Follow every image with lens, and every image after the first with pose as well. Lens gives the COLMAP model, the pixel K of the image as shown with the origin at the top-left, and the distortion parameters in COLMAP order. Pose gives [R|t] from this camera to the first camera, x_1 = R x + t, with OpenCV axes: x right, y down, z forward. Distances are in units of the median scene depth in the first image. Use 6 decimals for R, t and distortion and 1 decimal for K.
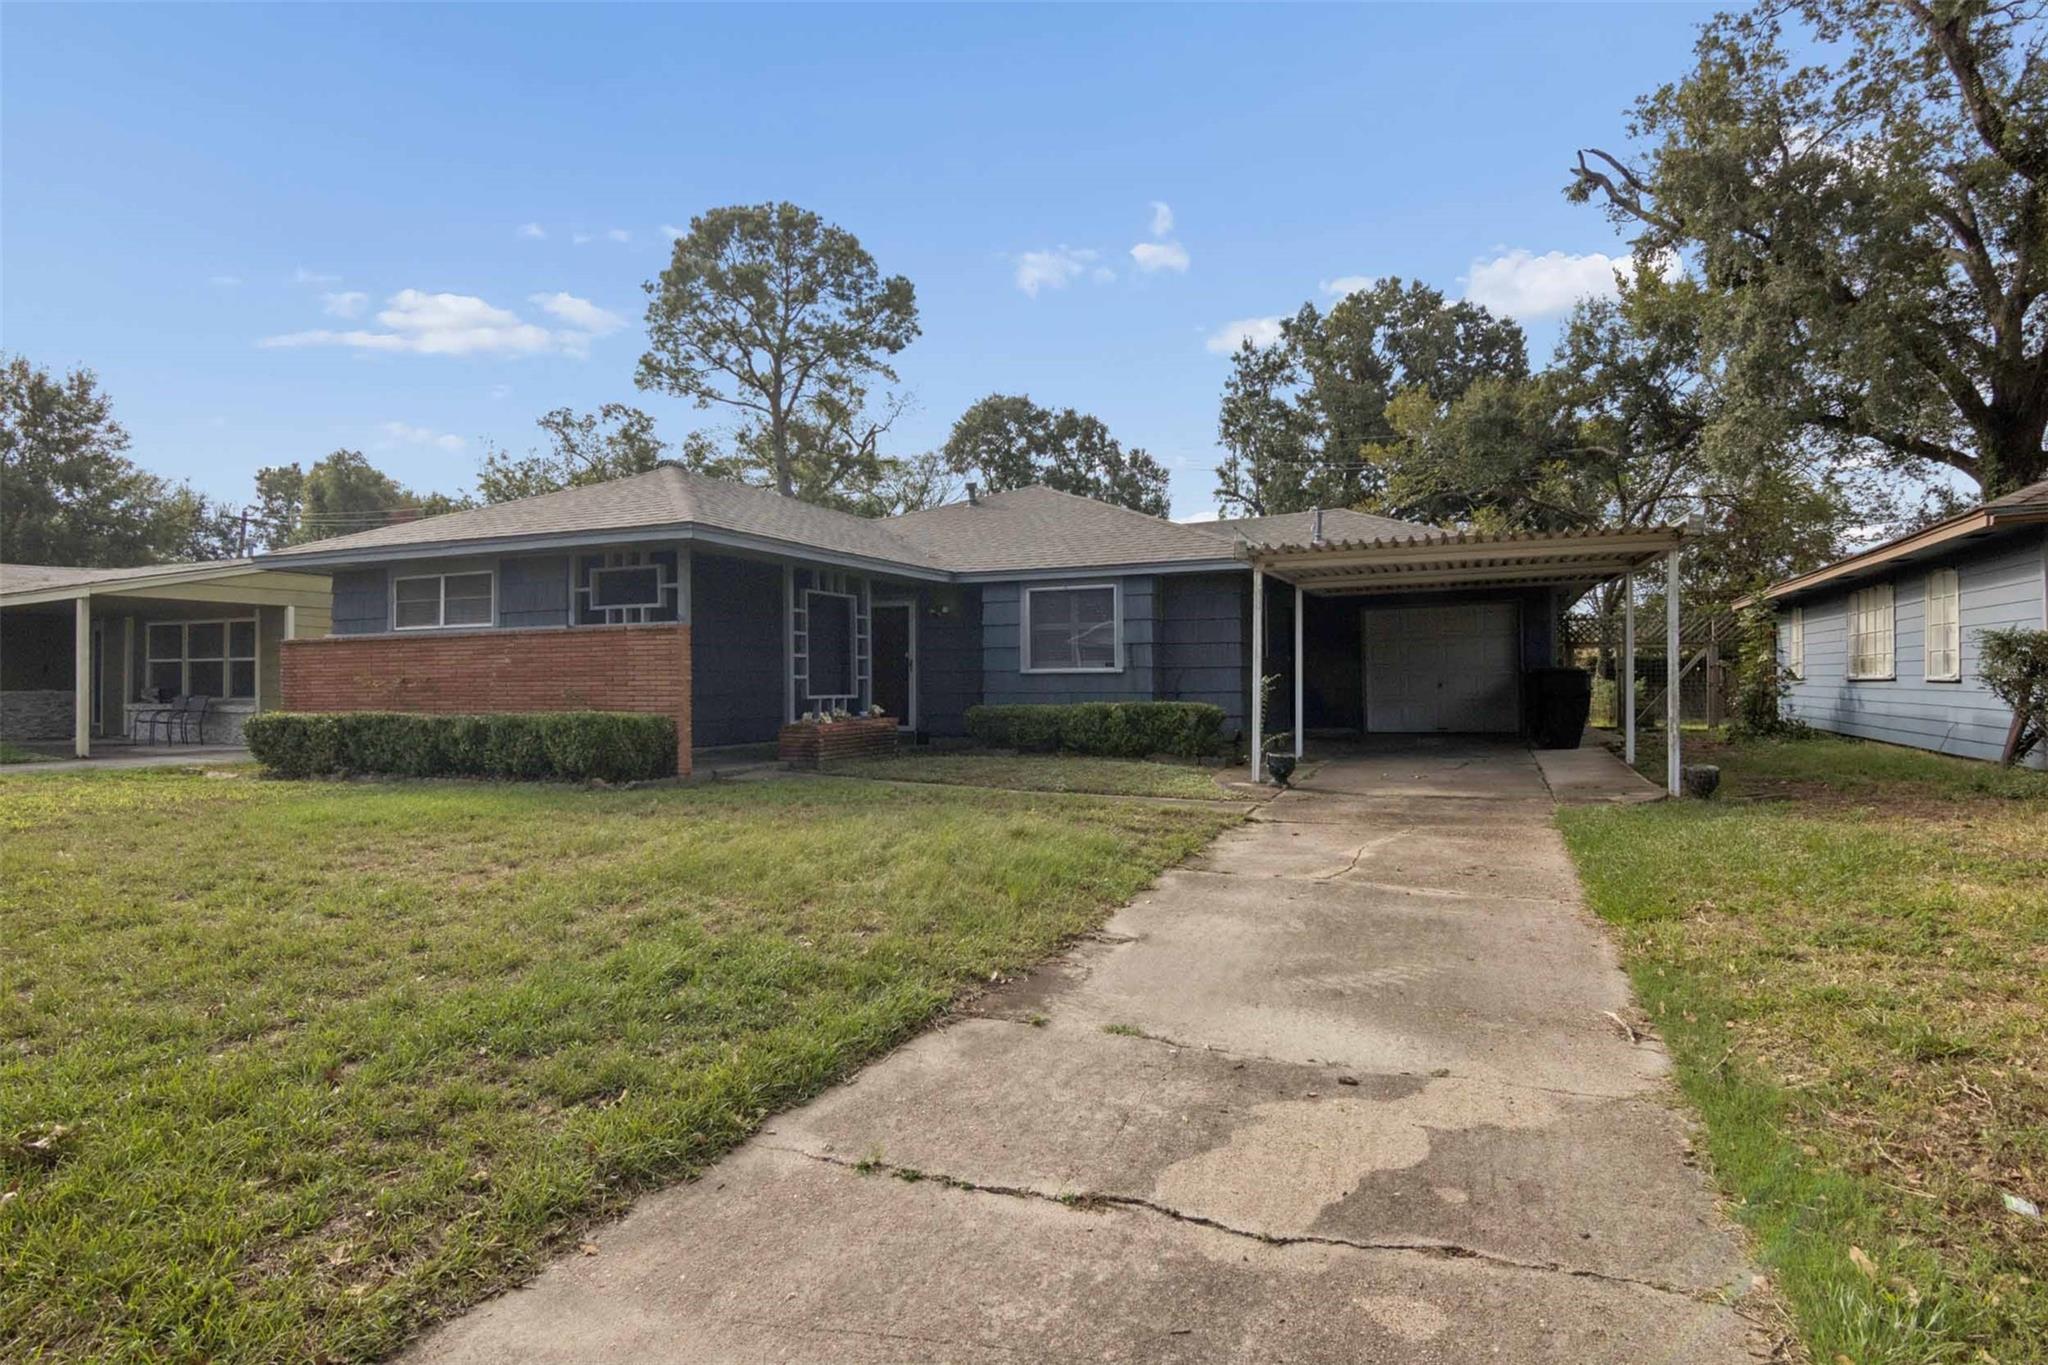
lens RADIAL K [[1042.7, 0, 1024.0], [0, 1042.7, 682.5], [0, 0, 1]] dist [0.000089, 0.000313]
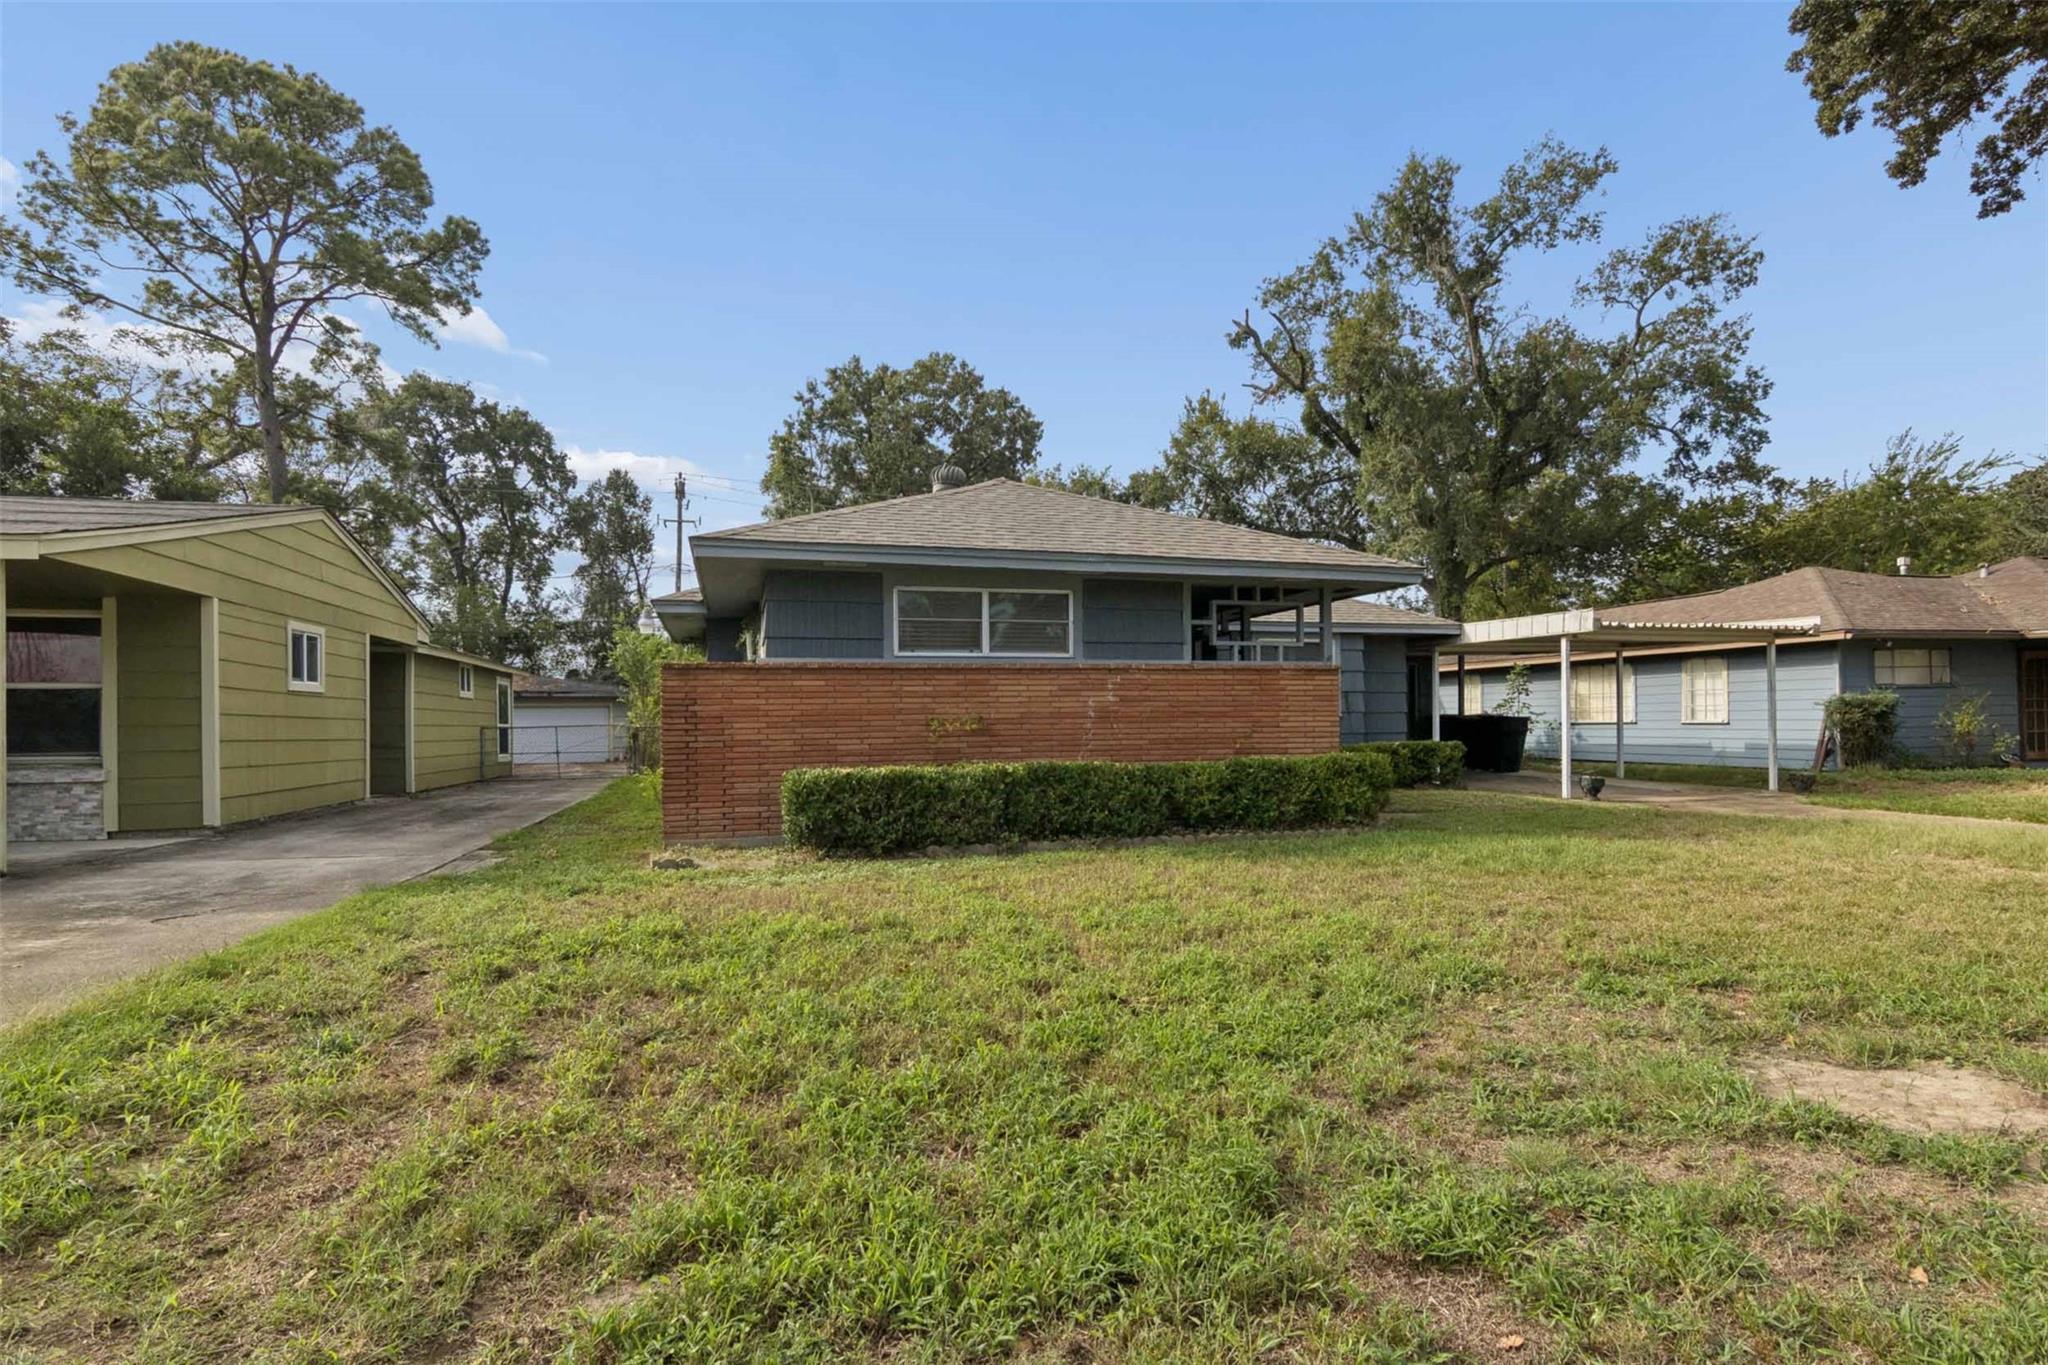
lens RADIAL K [[1087.8, 0, 1051.4], [0, 1087.8, 701.6], [0, 0, 1]] dist [0.000764, 0.001154]
pose [[0.765407, 0.014323, 0.643387, -0.584662], [0.005684, 0.999563, -0.029014, 0.003871], [-0.643521, 0.025865, 0.764991, 0.183505]]
